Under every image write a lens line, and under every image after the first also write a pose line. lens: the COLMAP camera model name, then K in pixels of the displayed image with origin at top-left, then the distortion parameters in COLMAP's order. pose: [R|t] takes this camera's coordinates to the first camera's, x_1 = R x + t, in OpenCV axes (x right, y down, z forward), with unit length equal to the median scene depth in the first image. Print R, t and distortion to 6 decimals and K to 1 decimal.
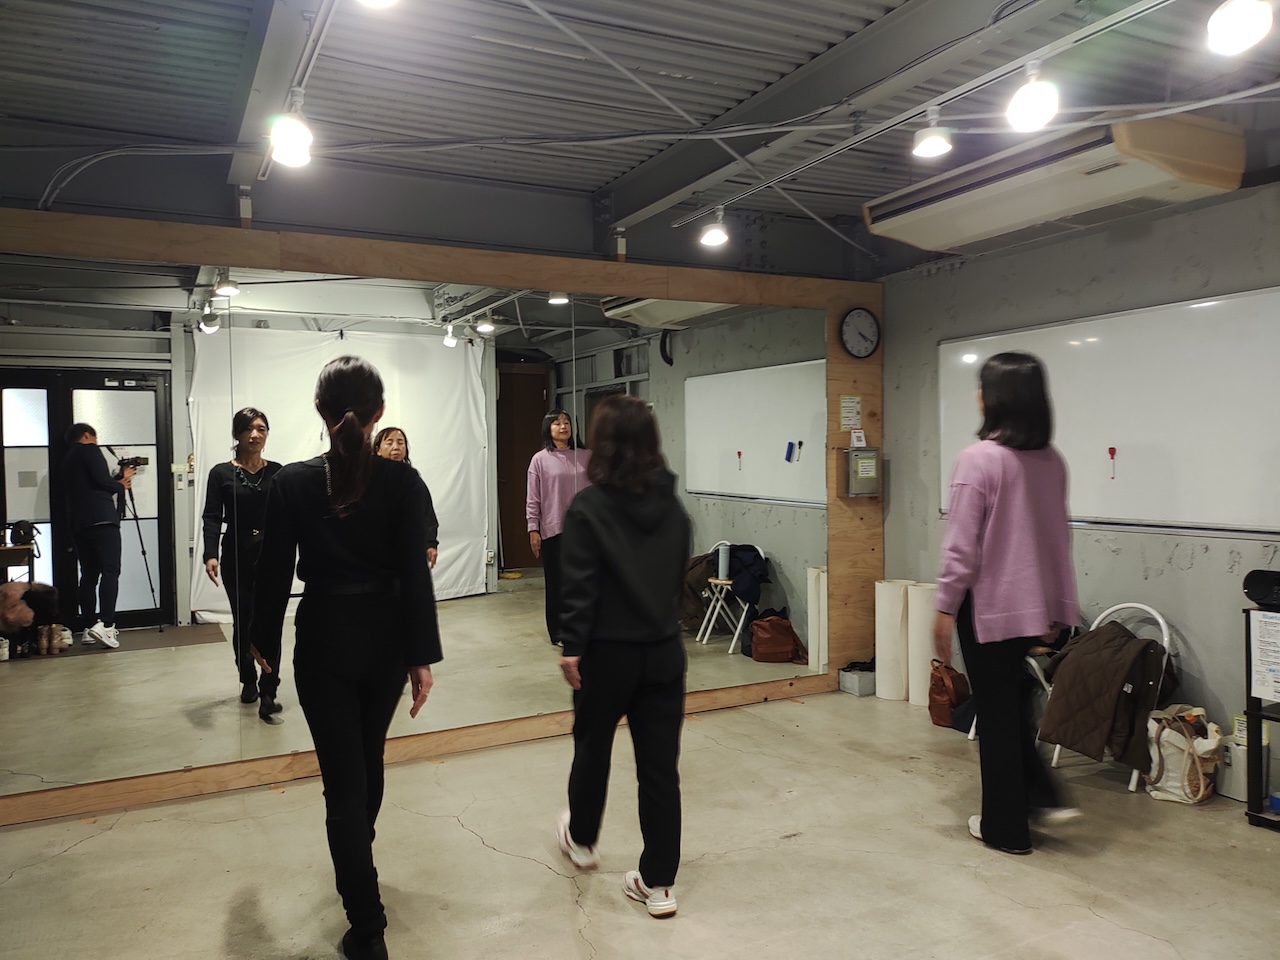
lens RADIAL K [[964.1, 0, 639.0], [0, 964.1, 474.6], [0, 0, 1]] dist [0.053983, -0.047319]
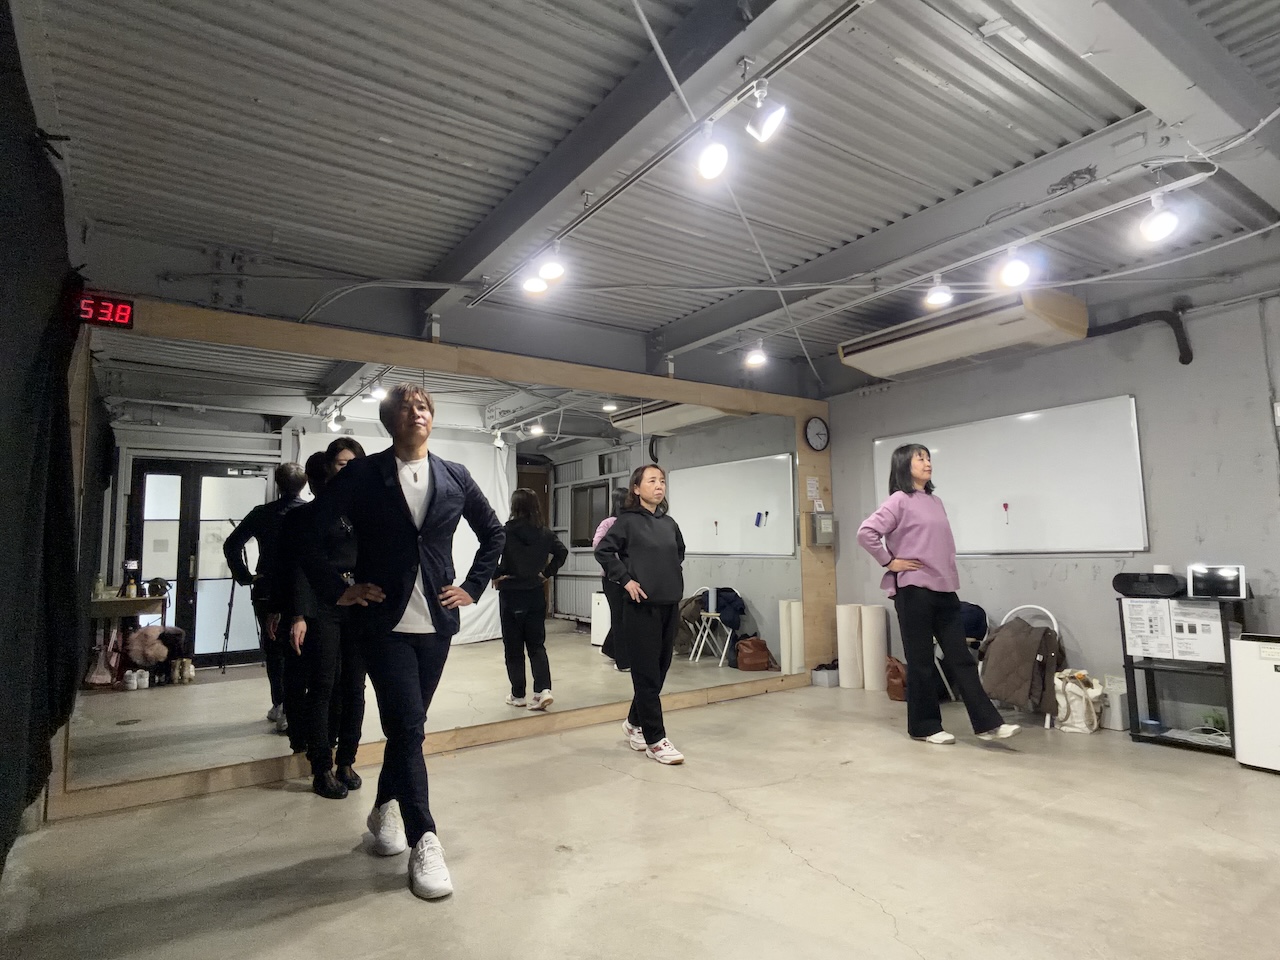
lens RADIAL K [[733.9, 0, 634.2], [0, 733.9, 479.1], [0, 0, 1]] dist [0.000475, 0.008782]
pose [[0.991116, 0.008822, 0.132705, -0.195614], [0.007788, 0.992236, -0.124124, 0.058161], [-0.132770, 0.124054, 0.983353, -0.047346]]
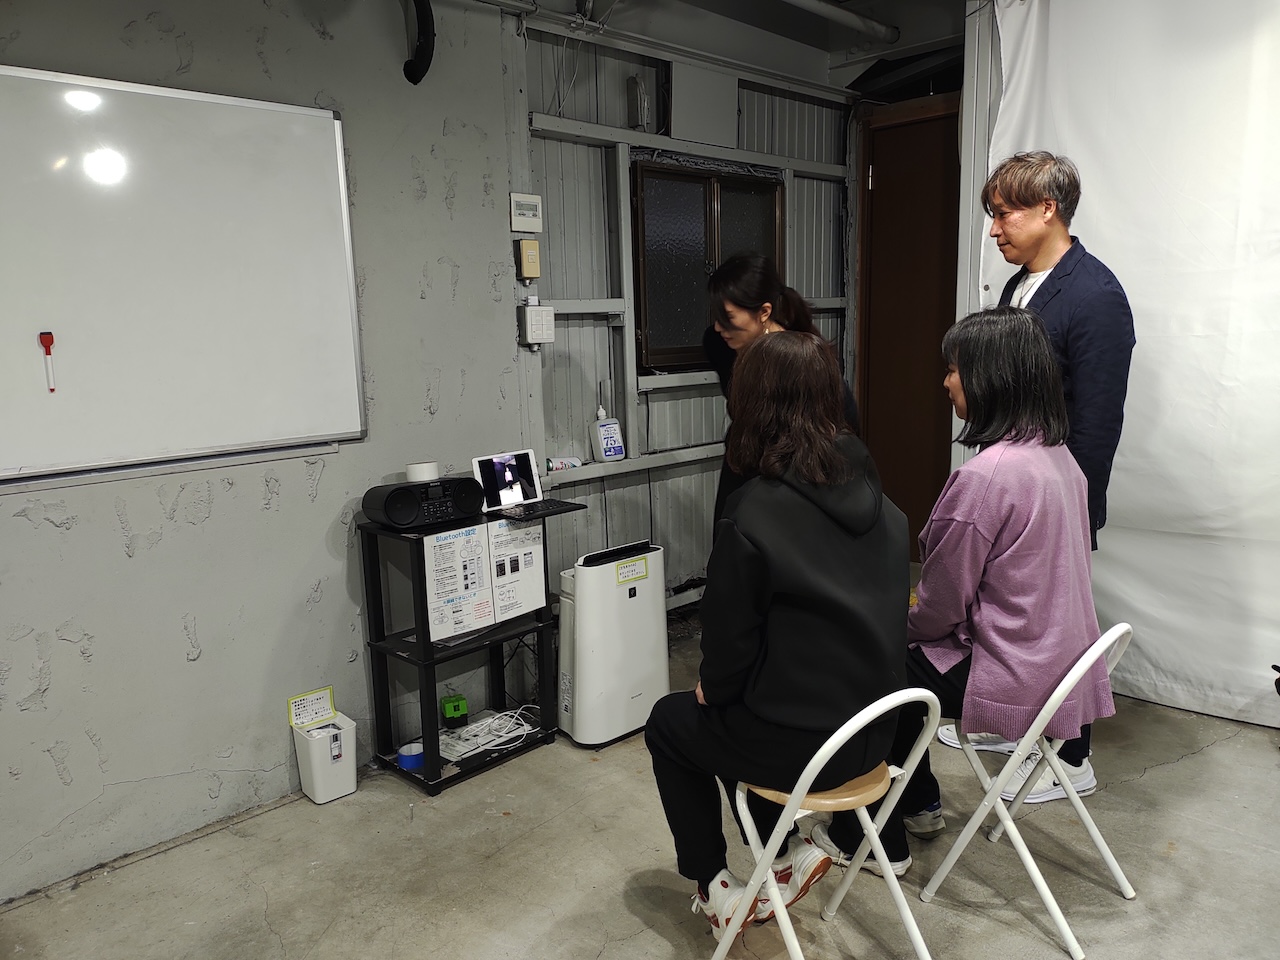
lens RADIAL K [[964.1, 0, 639.0], [0, 964.1, 474.1], [0, 0, 1]] dist [0.053983, -0.047319]
pose [[-0.312298, -0.120968, 0.942251, -0.100620], [0.052892, 0.988107, 0.144386, -0.009090], [-0.948511, 0.094929, -0.302186, 0.690649]]
